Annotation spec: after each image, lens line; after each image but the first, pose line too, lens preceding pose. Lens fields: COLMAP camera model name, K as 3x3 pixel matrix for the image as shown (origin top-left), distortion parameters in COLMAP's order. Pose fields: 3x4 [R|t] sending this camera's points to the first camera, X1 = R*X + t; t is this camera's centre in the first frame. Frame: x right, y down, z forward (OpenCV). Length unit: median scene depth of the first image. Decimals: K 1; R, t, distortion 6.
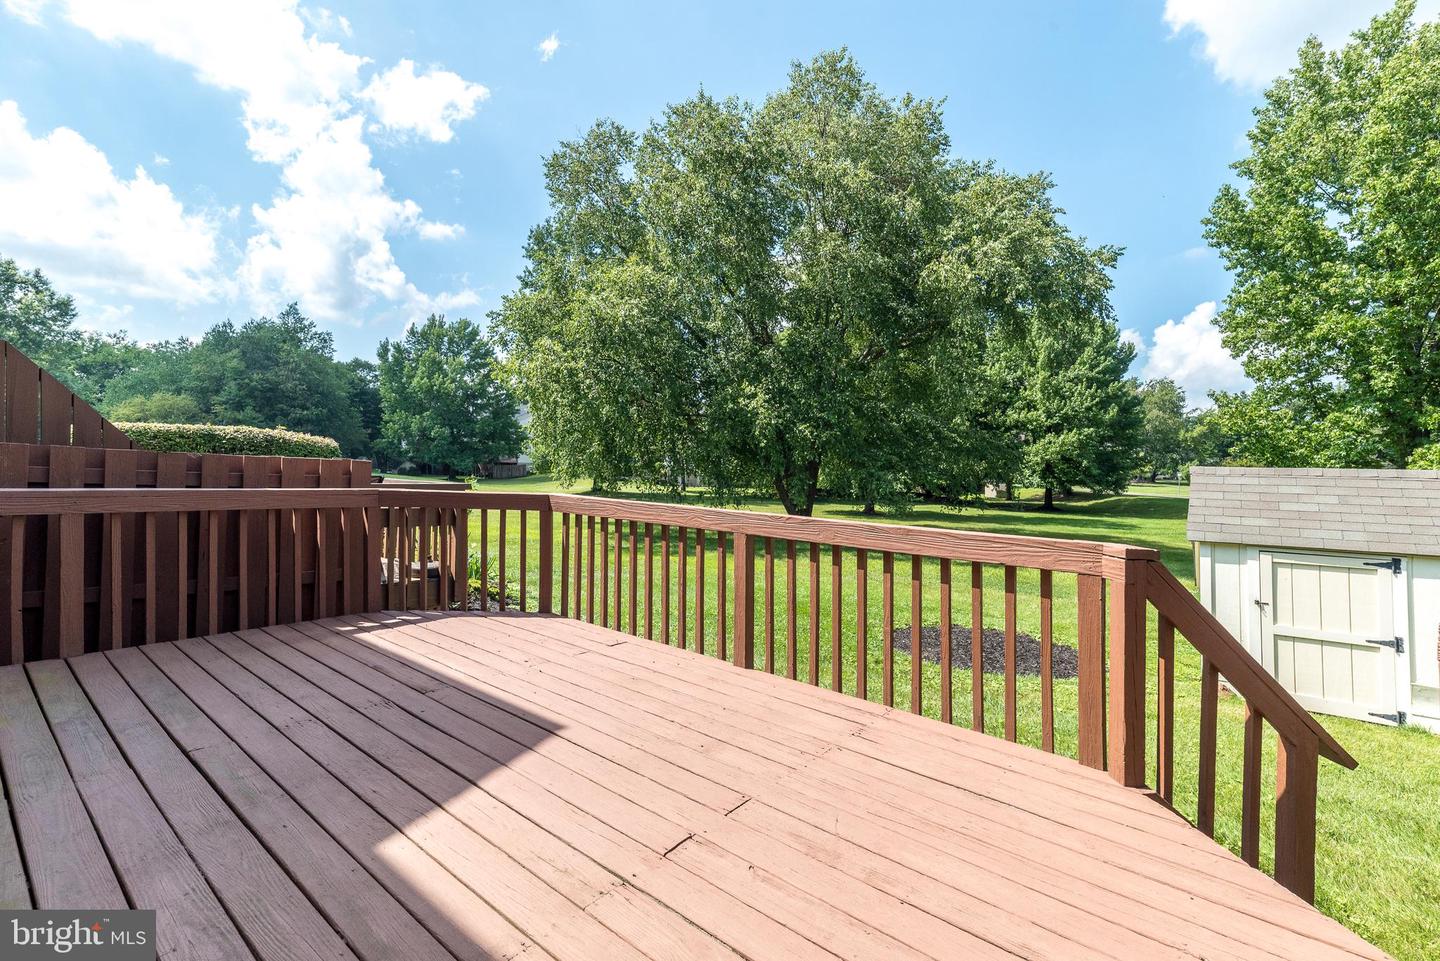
lens RADIAL K [[626.9, 0, 723.3], [0, 626.9, 470.2], [0, 0, 1]] dist [0.009682, 0.000588]
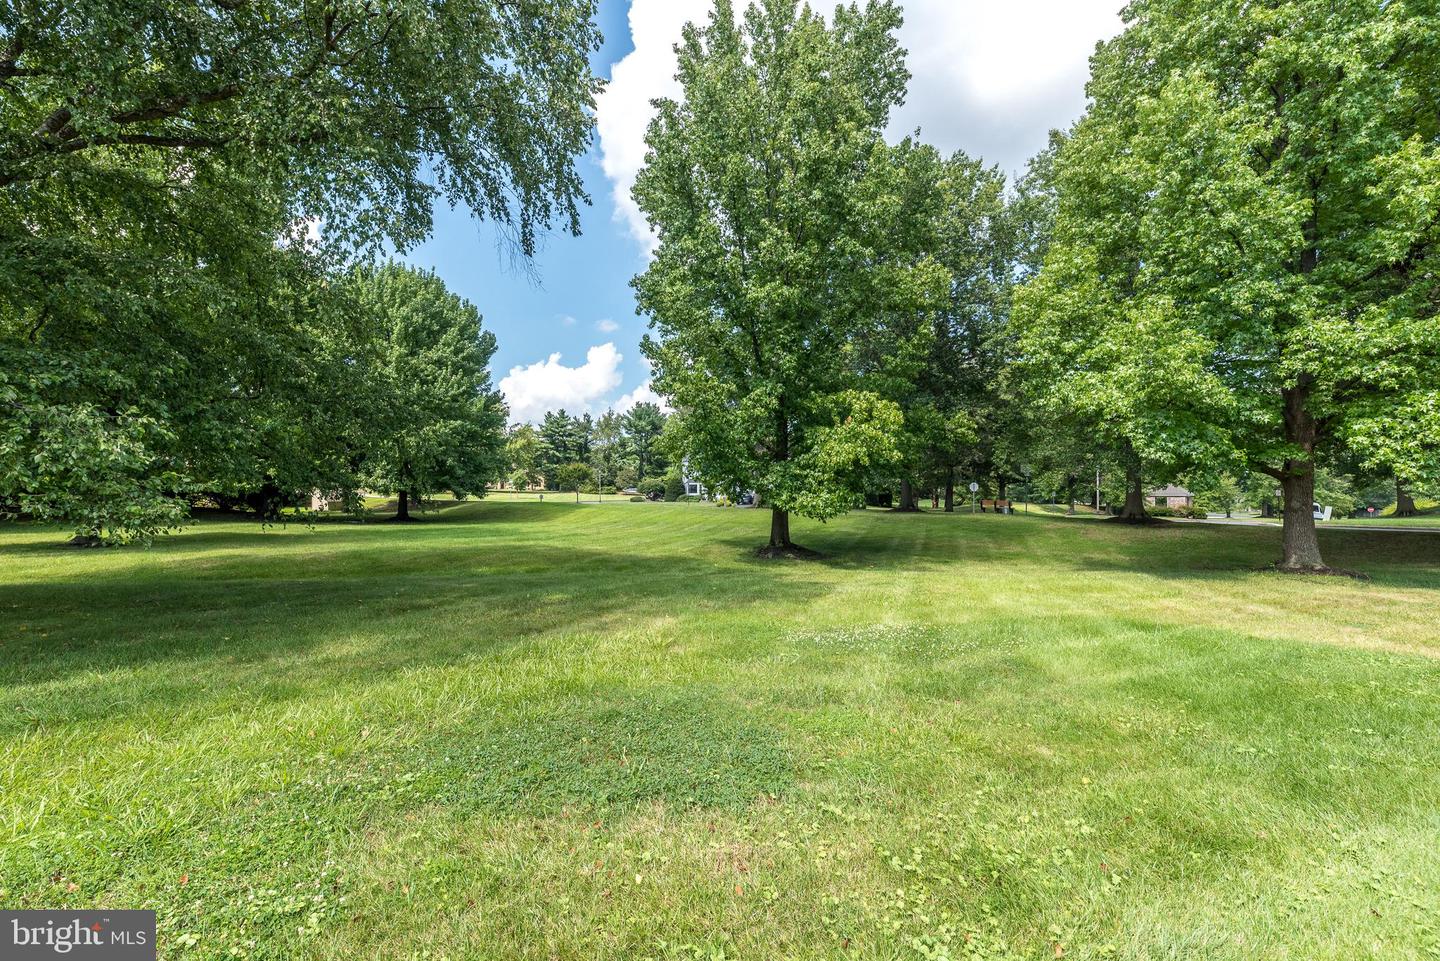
lens RADIAL K [[635.1, 0, 720.6], [0, 635.1, 482.7], [0, 0, 1]] dist [0.022751, 0.000260]
pose [[0.564666, -0.009785, 0.825262, 0.170328], [0.010226, 0.999936, 0.004859, 0.042714], [-0.825256, 0.005695, 0.564730, 0.533180]]
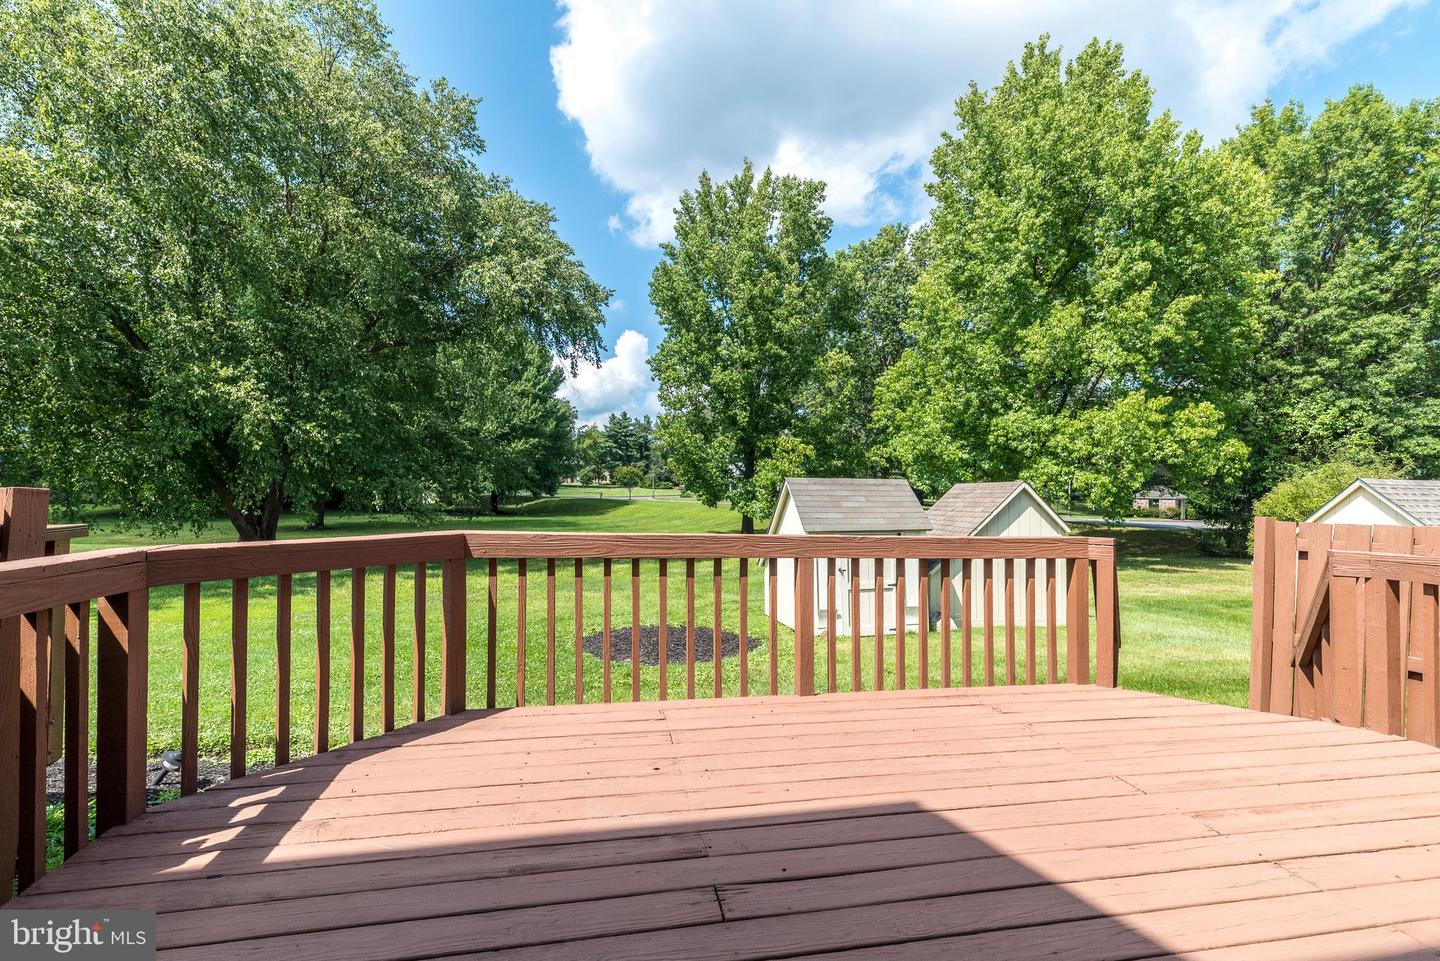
lens RADIAL K [[619.4, 0, 712.4], [0, 619.4, 480.7], [0, 0, 1]] dist [-0.001381, -0.000093]
pose [[0.651539, -0.011412, 0.758529, -0.133597], [0.004386, 0.999927, 0.011276, -0.005210], [-0.758603, -0.004020, 0.651541, 0.082112]]
